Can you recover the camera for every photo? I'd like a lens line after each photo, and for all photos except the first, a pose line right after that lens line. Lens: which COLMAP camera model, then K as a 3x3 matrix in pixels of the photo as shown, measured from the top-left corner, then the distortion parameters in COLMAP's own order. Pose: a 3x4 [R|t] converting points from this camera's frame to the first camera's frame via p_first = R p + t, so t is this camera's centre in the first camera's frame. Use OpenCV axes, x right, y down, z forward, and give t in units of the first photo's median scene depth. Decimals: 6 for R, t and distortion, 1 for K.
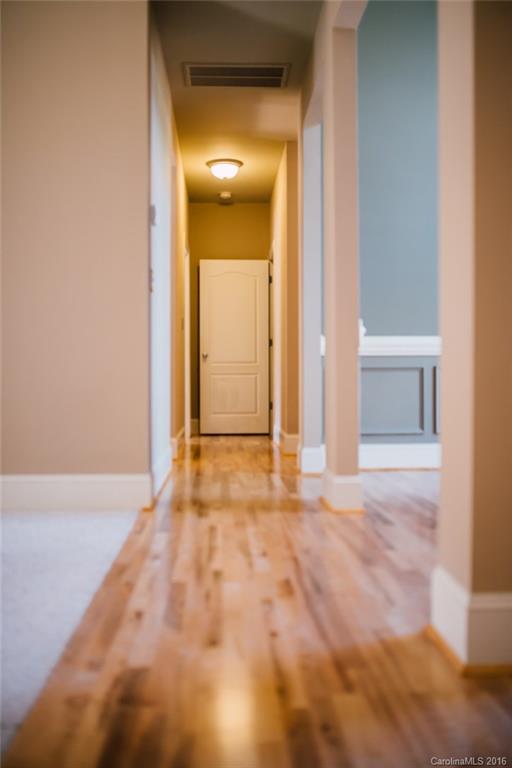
lens RADIAL K [[744.1, 0, 256.0], [0, 744.1, 384.0], [0, 0, 1]] dist [-0.001956, -0.001044]
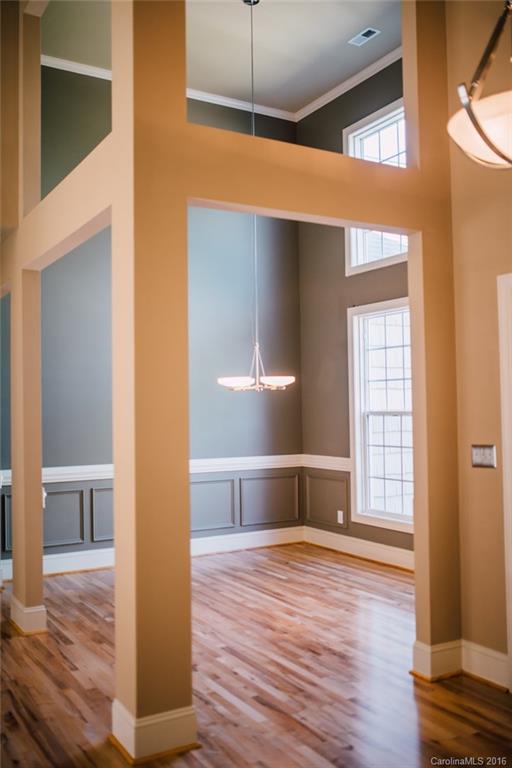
lens RADIAL K [[716.4, 0, 256.0], [0, 716.4, 384.0], [0, 0, 1]] dist [-0.011511, 0.002986]
pose [[0.883766, 0.003639, 0.467914, -0.188771], [0.019049, 0.998861, -0.043746, -0.312251], [-0.467541, 0.047574, 0.882690, -0.495479]]
